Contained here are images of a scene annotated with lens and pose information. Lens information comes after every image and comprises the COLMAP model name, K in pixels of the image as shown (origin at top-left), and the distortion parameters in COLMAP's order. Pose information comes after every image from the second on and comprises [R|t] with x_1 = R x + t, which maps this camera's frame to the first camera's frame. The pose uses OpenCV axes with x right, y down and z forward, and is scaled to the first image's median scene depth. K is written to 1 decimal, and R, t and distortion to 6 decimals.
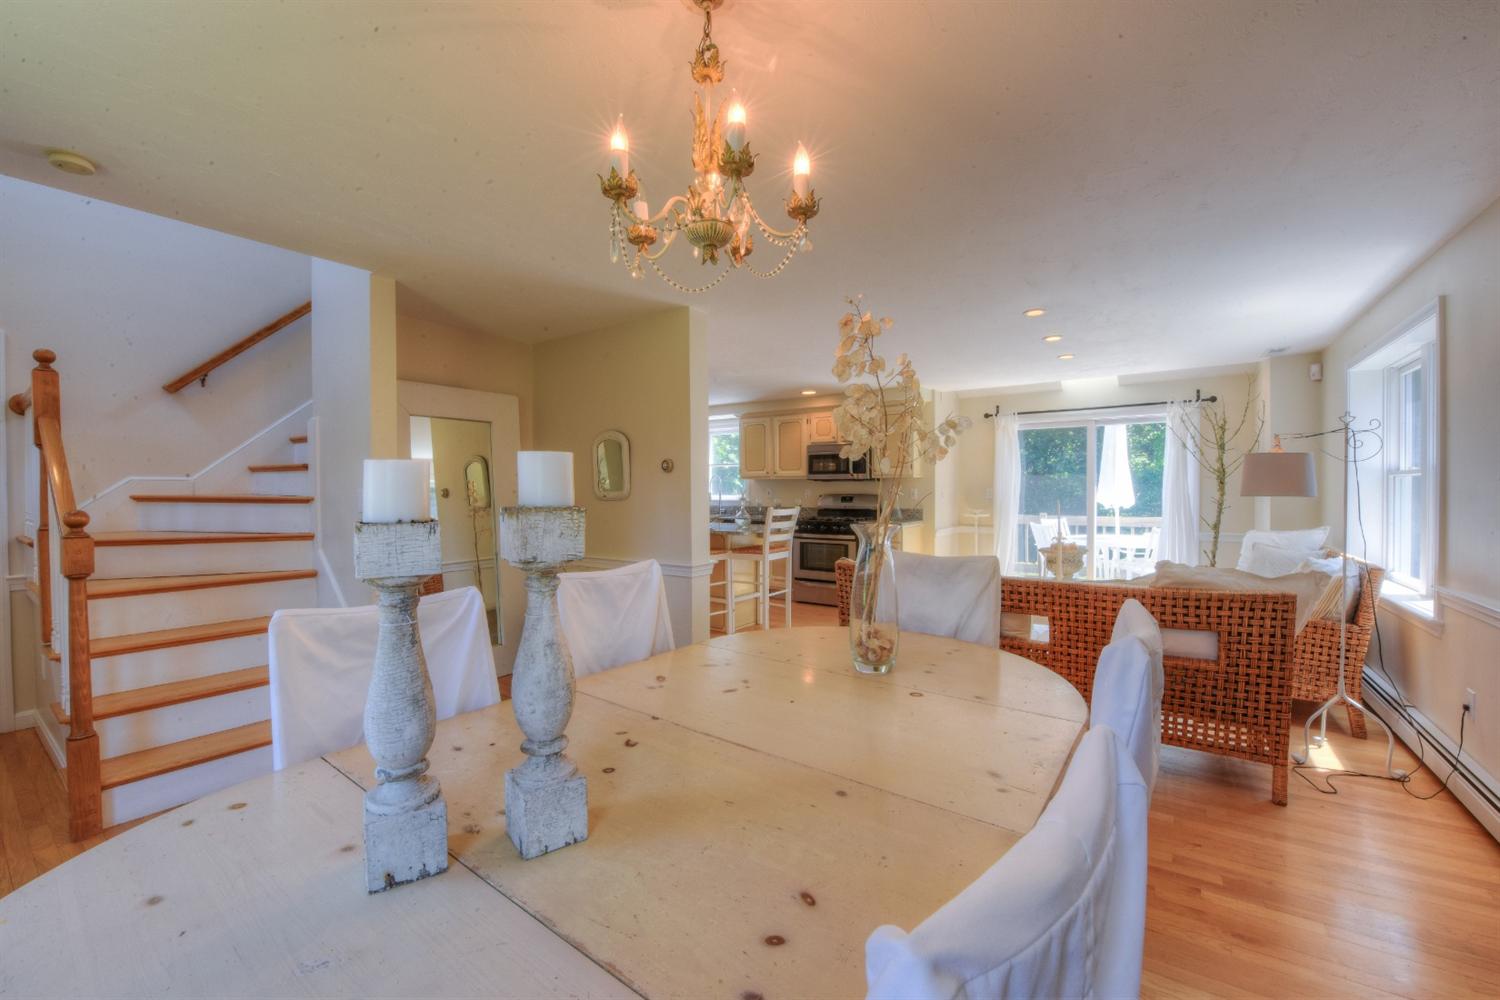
lens RADIAL K [[596.4, 0, 753.8], [0, 596.4, 500.1], [0, 0, 1]] dist [-0.012309, -0.005350]
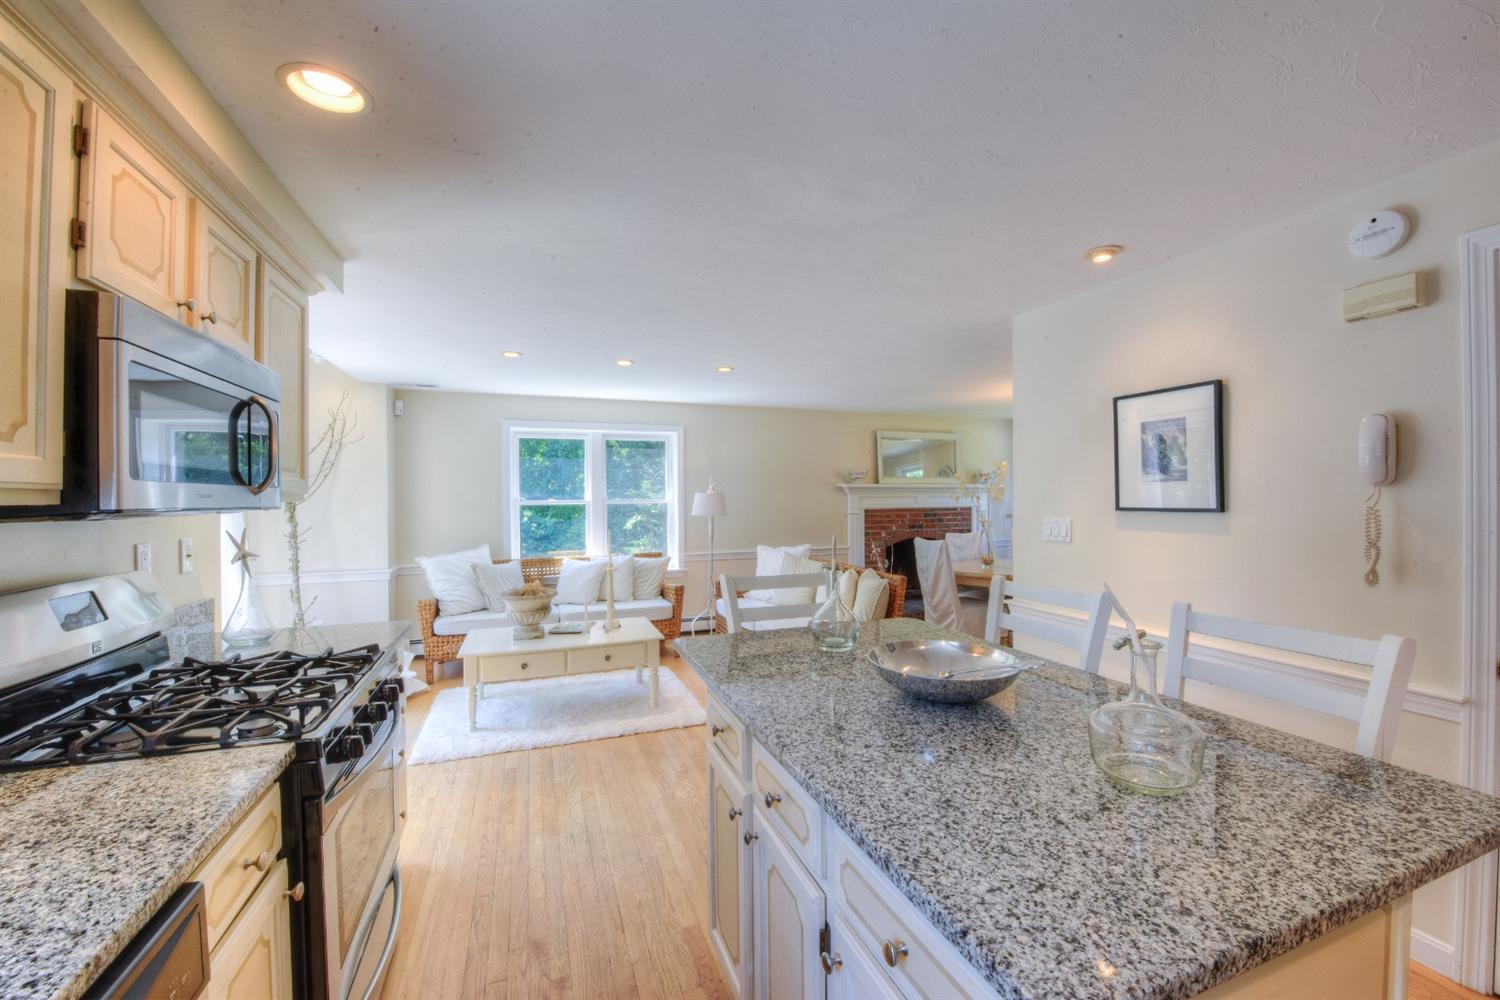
lens RADIAL K [[596.4, 0, 753.8], [0, 596.4, 500.1], [0, 0, 1]] dist [-0.012309, -0.005350]
pose [[-0.822305, 0.006377, 0.569011, -0.152071], [0.020550, 0.999618, 0.018496, -0.040347], [-0.568675, 0.026903, -0.822122, 1.131995]]
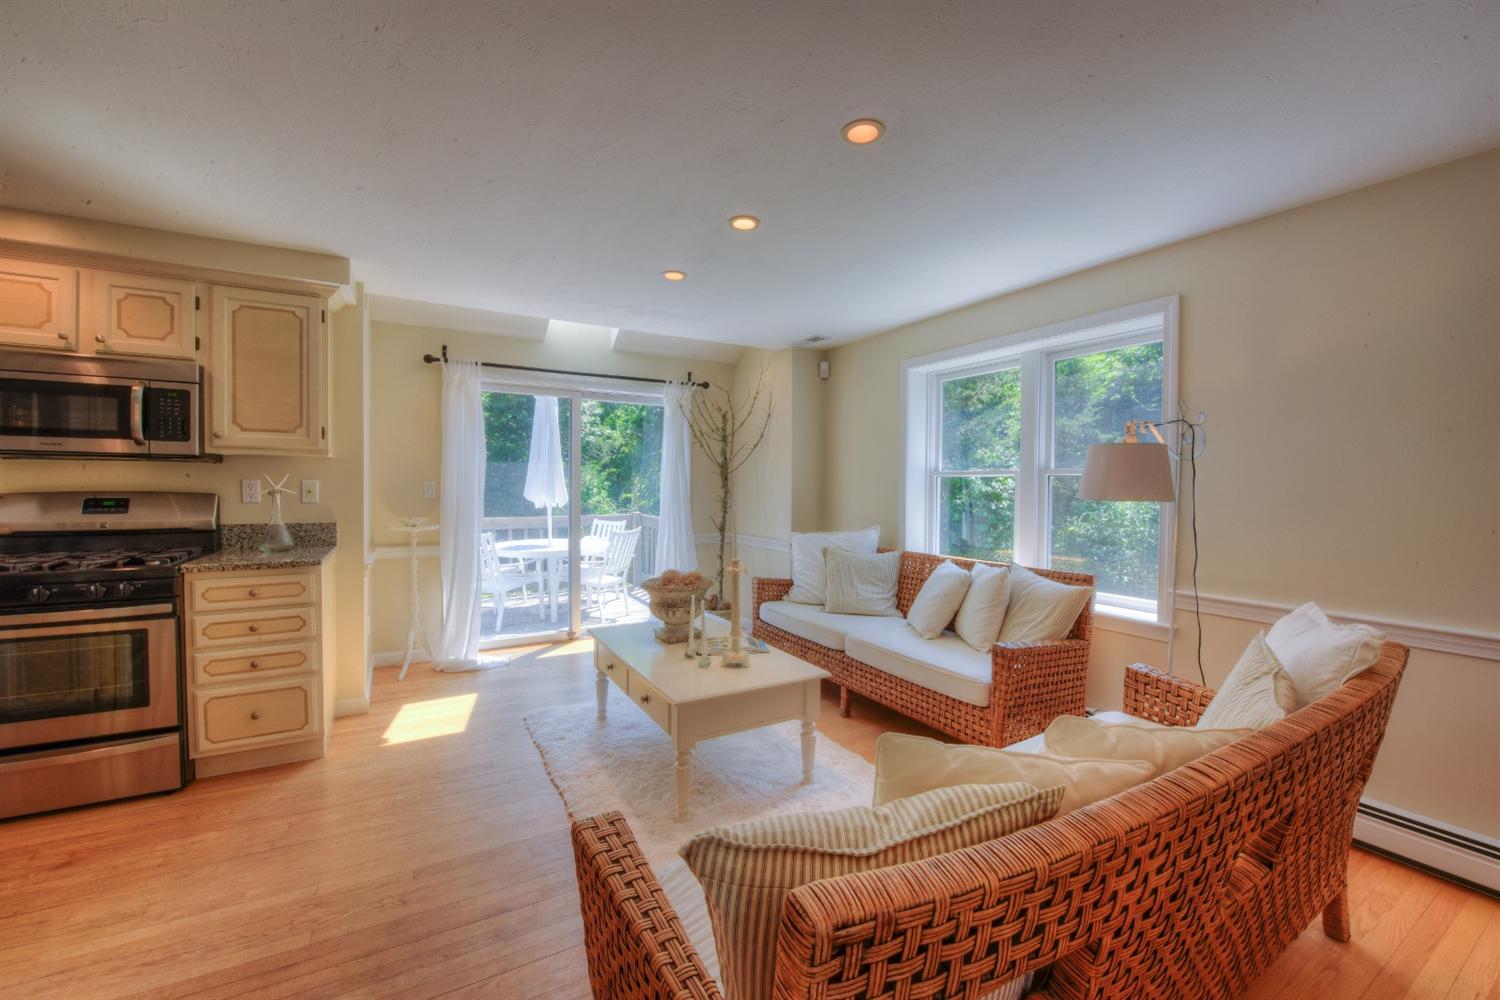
lens RADIAL K [[596.4, 0, 753.8], [0, 596.4, 500.1], [0, 0, 1]] dist [-0.012309, -0.005350]
pose [[0.423441, -0.016115, 0.905780, -0.010649], [0.004621, 0.999867, 0.015629, -0.009473], [-0.905912, -0.002433, 0.423459, 0.501148]]
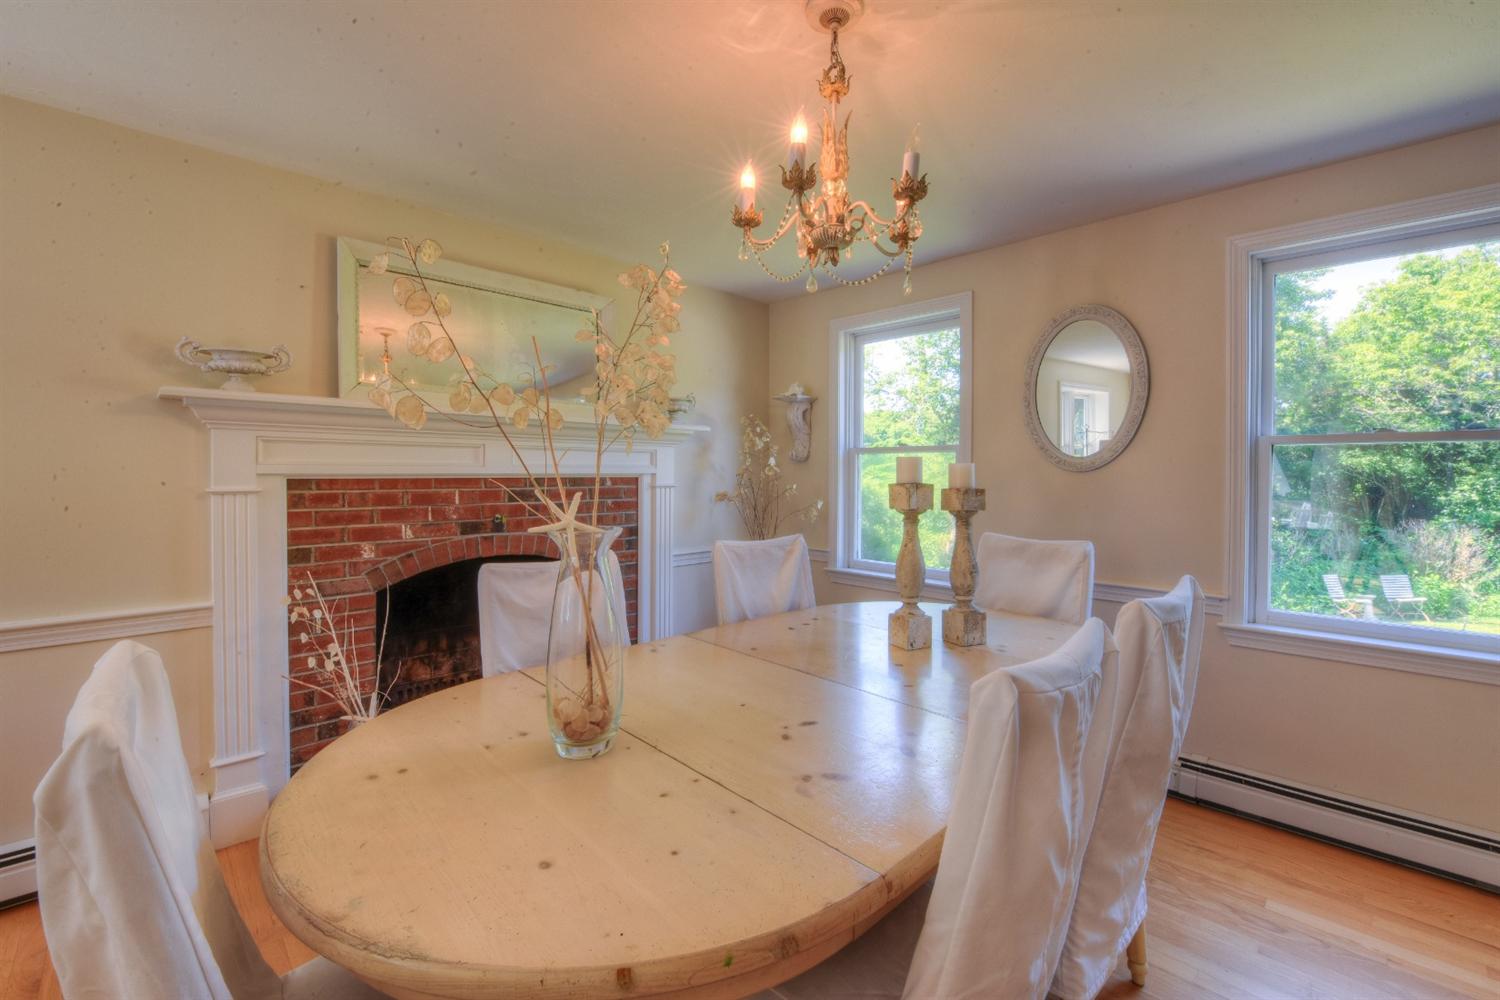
lens RADIAL K [[623.3, 0, 758.7], [0, 623.3, 483.7], [0, 0, 1]] dist [-0.019063, -0.000062]
pose [[-0.985901, -0.003724, 0.167289, -0.026732], [0.001860, 0.999447, 0.033212, -0.007763], [-0.167320, 0.033055, -0.985348, 0.434086]]
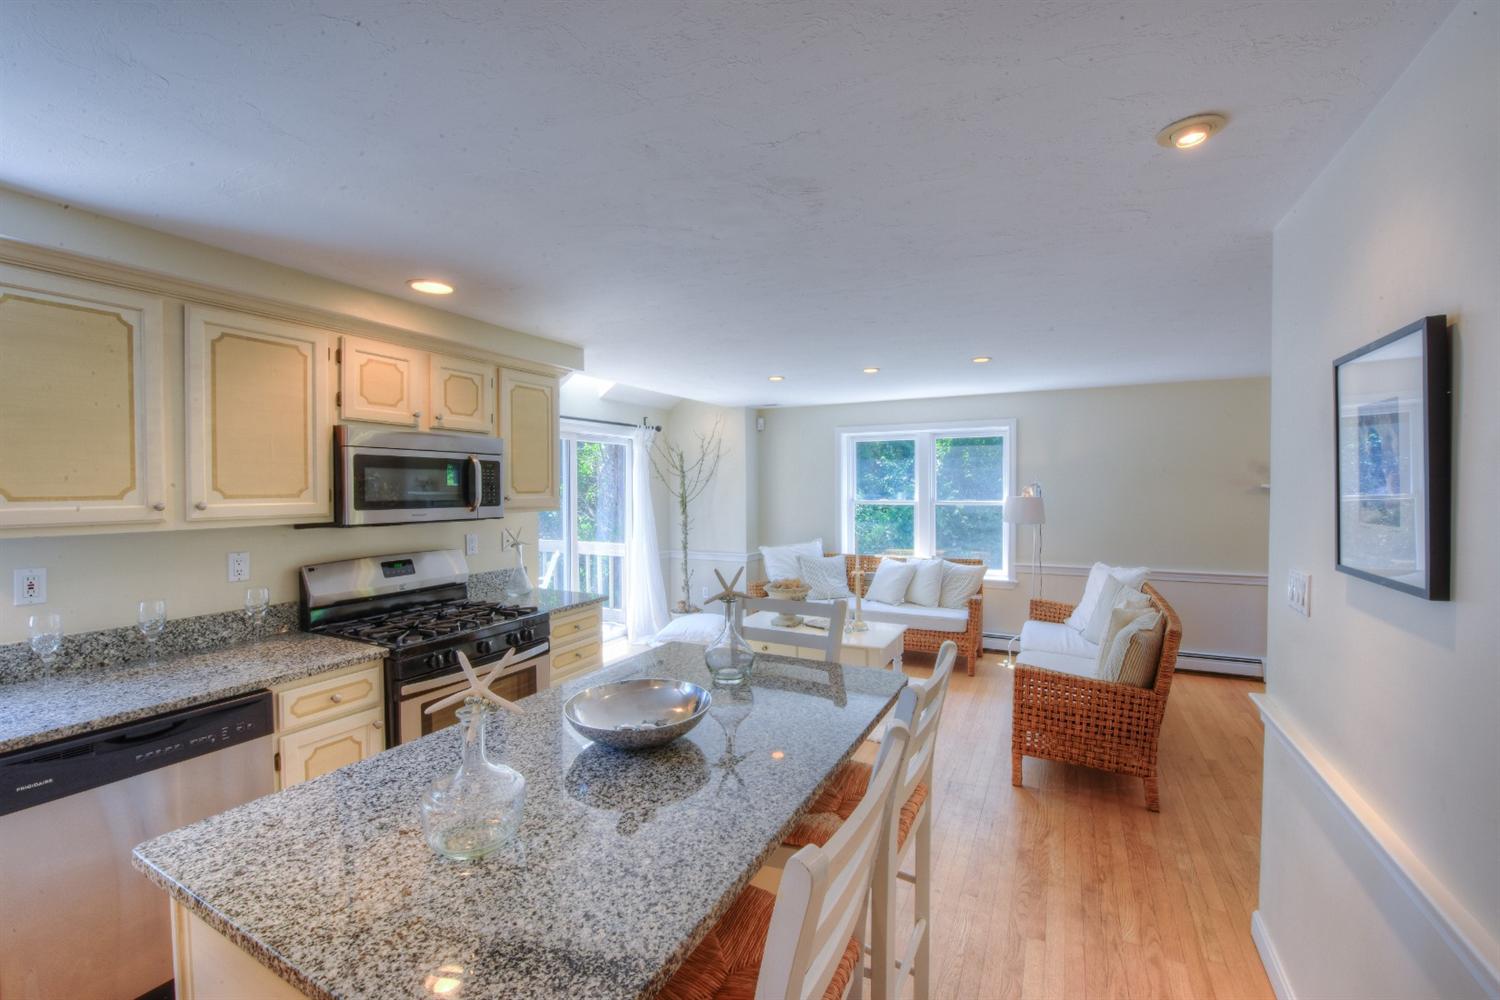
lens RADIAL K [[614.1, 0, 755.0], [0, 614.1, 496.2], [0, 0, 1]] dist [-0.017991, -0.000307]
pose [[-0.140213, -0.013736, 0.990026, -0.320697], [0.022028, 0.999613, 0.016989, -0.057180], [-0.989876, 0.024190, -0.139856, 0.895684]]
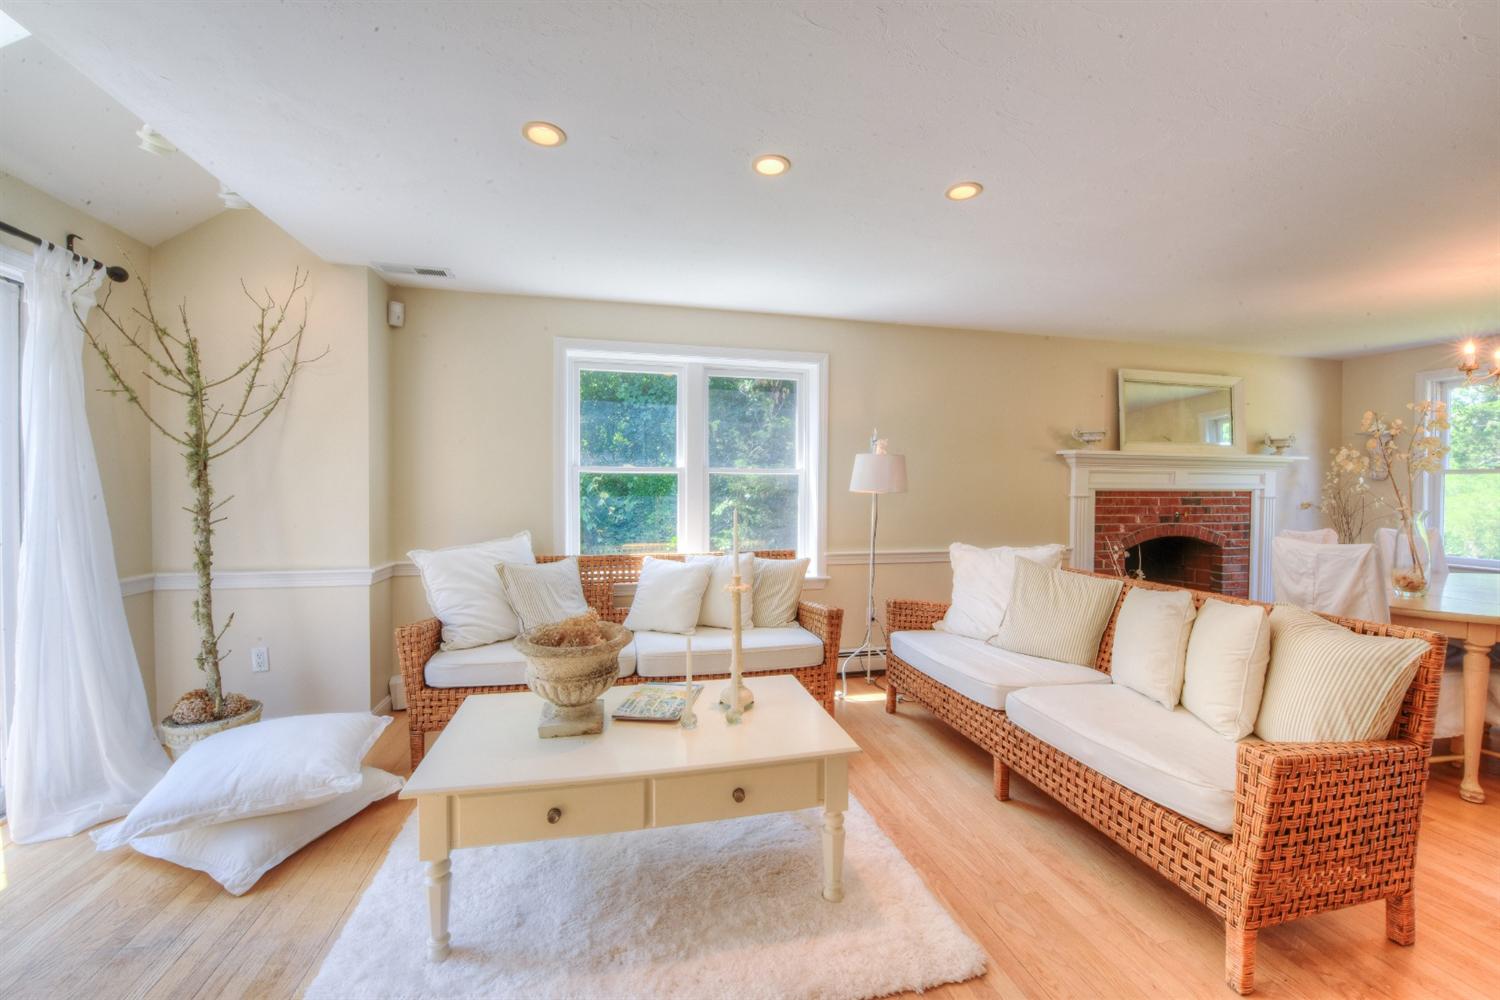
lens RADIAL K [[596.4, 0, 753.8], [0, 596.4, 500.1], [0, 0, 1]] dist [-0.012309, -0.005350]
pose [[-0.743717, -0.015975, 0.668304, 0.129229], [0.007456, 0.999454, 0.032188, -0.013795], [-0.668453, 0.028922, -0.743192, 0.917363]]
